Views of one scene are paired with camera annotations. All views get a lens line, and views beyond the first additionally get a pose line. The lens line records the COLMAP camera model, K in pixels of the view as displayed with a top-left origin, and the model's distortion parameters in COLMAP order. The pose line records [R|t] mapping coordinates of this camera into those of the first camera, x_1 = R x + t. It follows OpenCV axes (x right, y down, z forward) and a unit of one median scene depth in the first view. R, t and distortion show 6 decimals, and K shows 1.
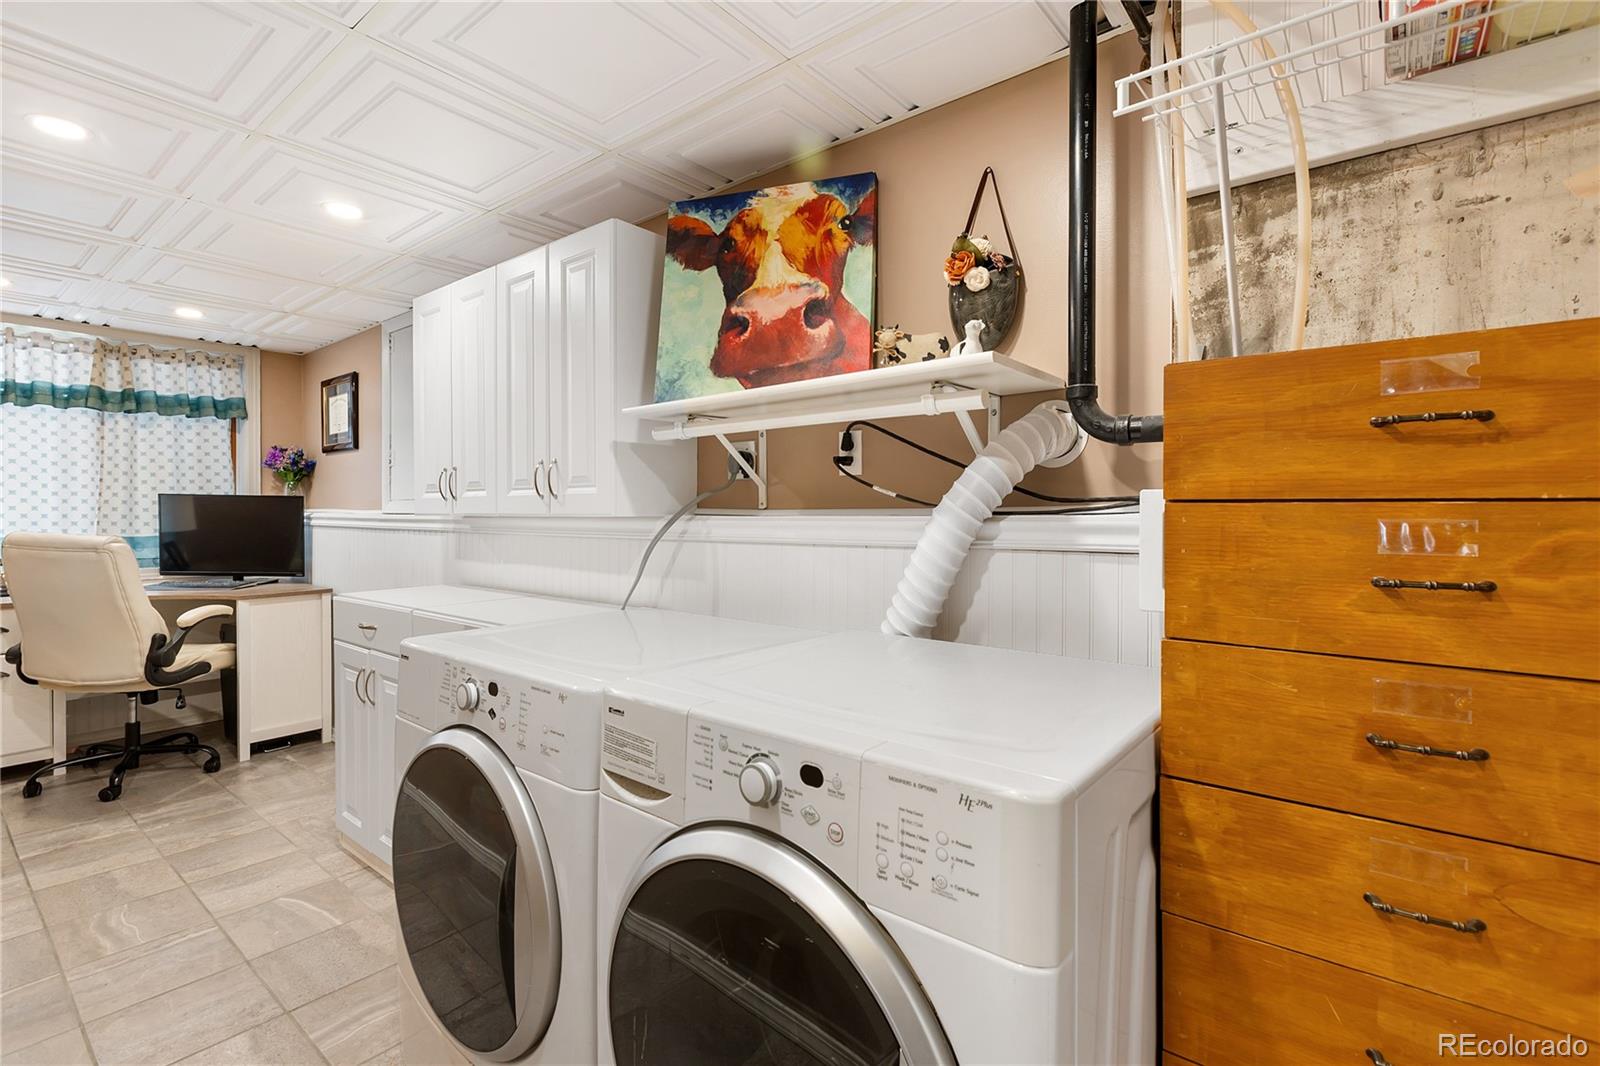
lens RADIAL K [[732.4, 0, 801.1], [0, 732.4, 523.2], [0, 0, 1]] dist [0.010373, -0.001806]
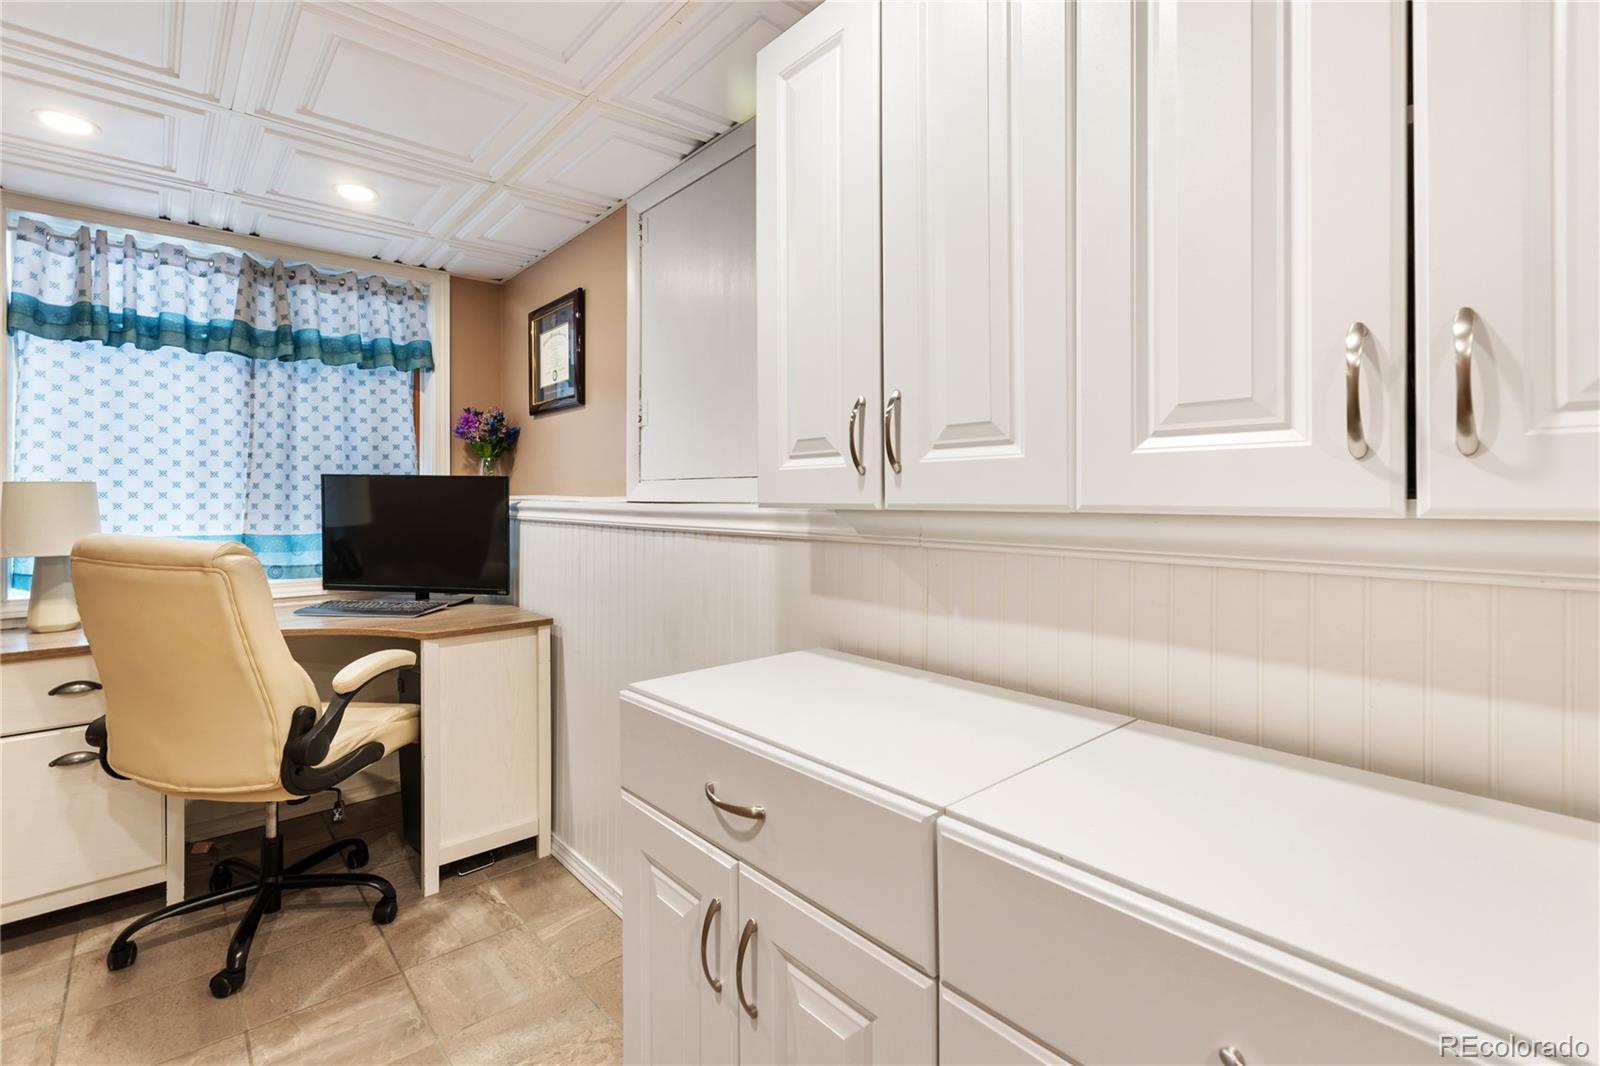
lens RADIAL K [[732.4, 0, 805.3], [0, 732.4, 504.2], [0, 0, 1]] dist [0.010373, -0.001806]
pose [[0.986251, -0.000749, -0.165254, -0.312143], [-0.000182, 0.999984, -0.005620, -0.007643], [0.165256, 0.005573, 0.986235, 0.400263]]
